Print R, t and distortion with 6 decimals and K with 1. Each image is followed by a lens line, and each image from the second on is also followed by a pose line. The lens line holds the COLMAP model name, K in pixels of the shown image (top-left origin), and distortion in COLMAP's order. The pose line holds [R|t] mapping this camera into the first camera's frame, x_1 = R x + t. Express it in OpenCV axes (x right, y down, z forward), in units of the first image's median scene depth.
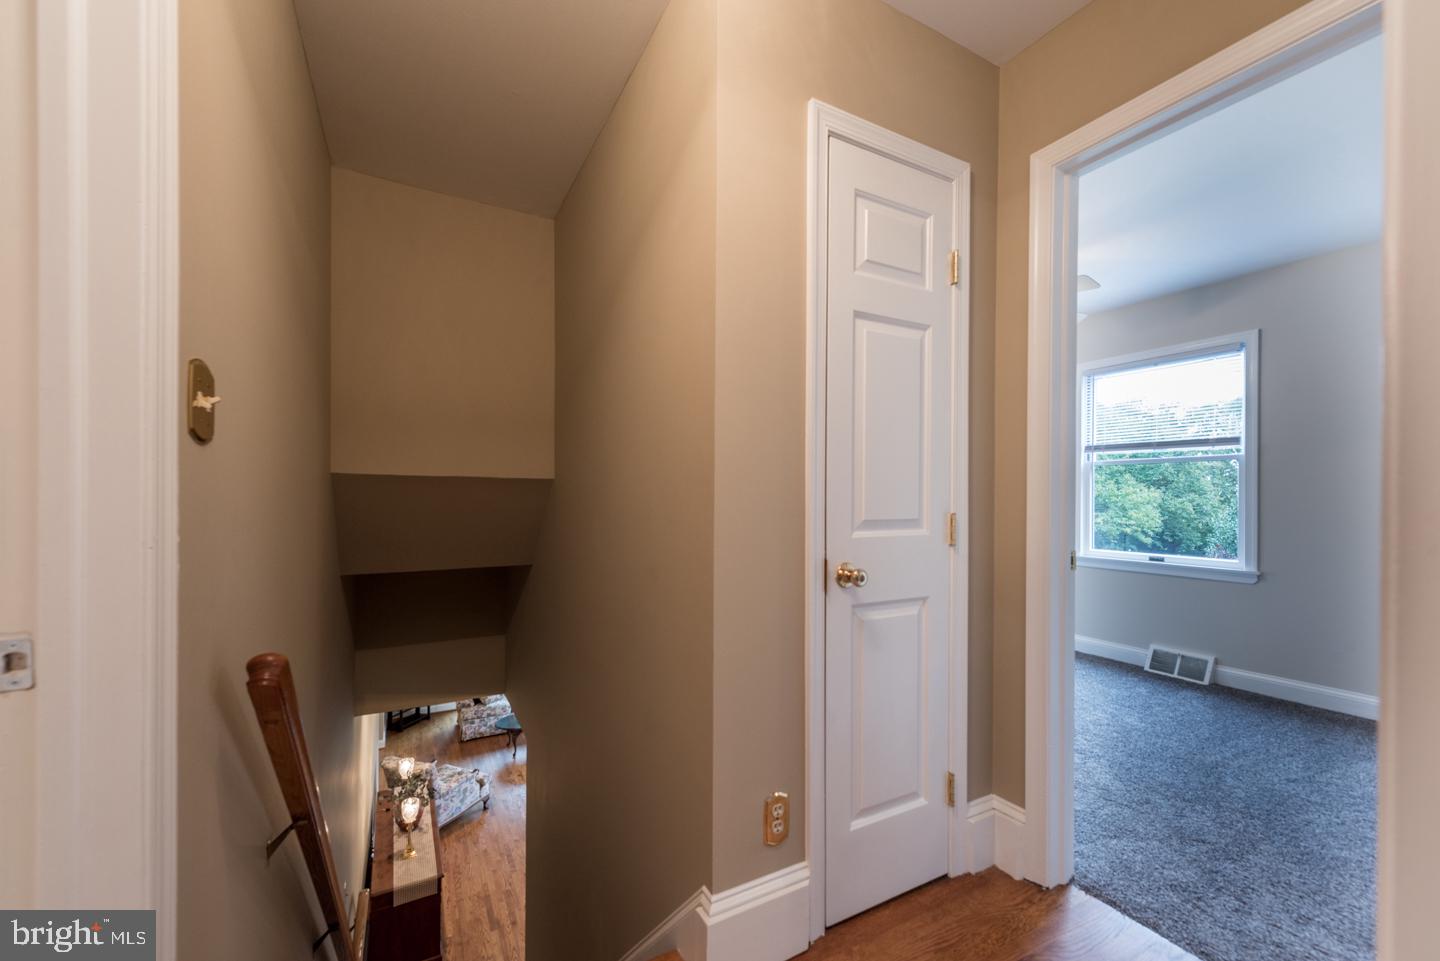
lens RADIAL K [[570.8, 0, 710.4], [0, 570.8, 495.6], [0, 0, 1]] dist [0.009280, -0.000235]
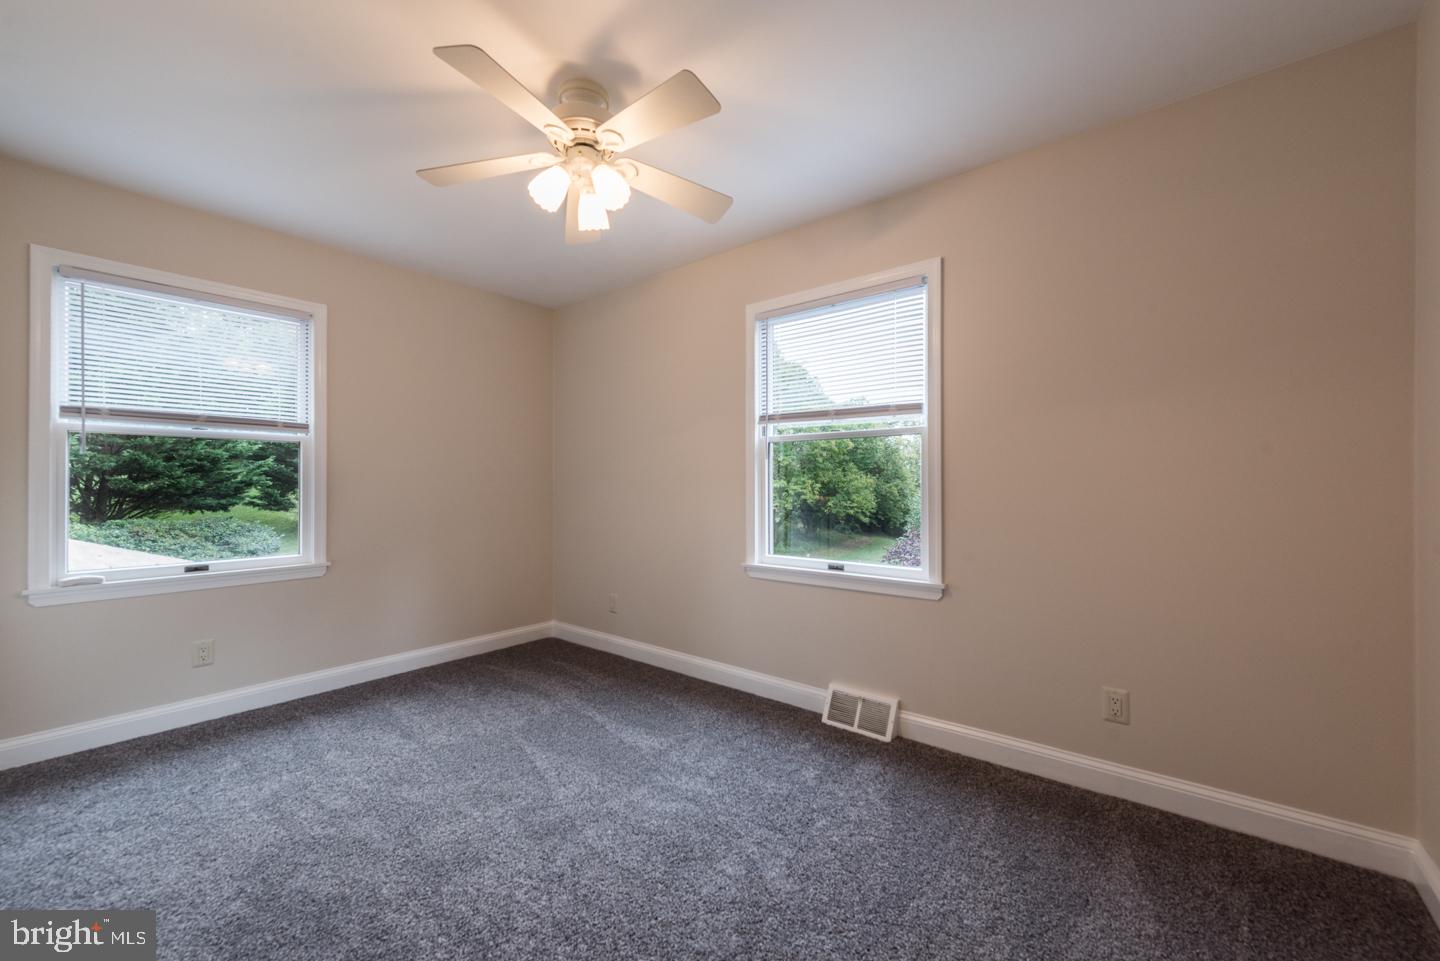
lens RADIAL K [[580.9, 0, 695.8], [0, 580.9, 480.7], [0, 0, 1]] dist [0.017987, -0.000039]
pose [[0.934305, -0.004609, 0.356445, 0.313362], [0.006110, 0.999977, -0.003086, -0.000204], [-0.356423, 0.005062, 0.934311, 0.332227]]
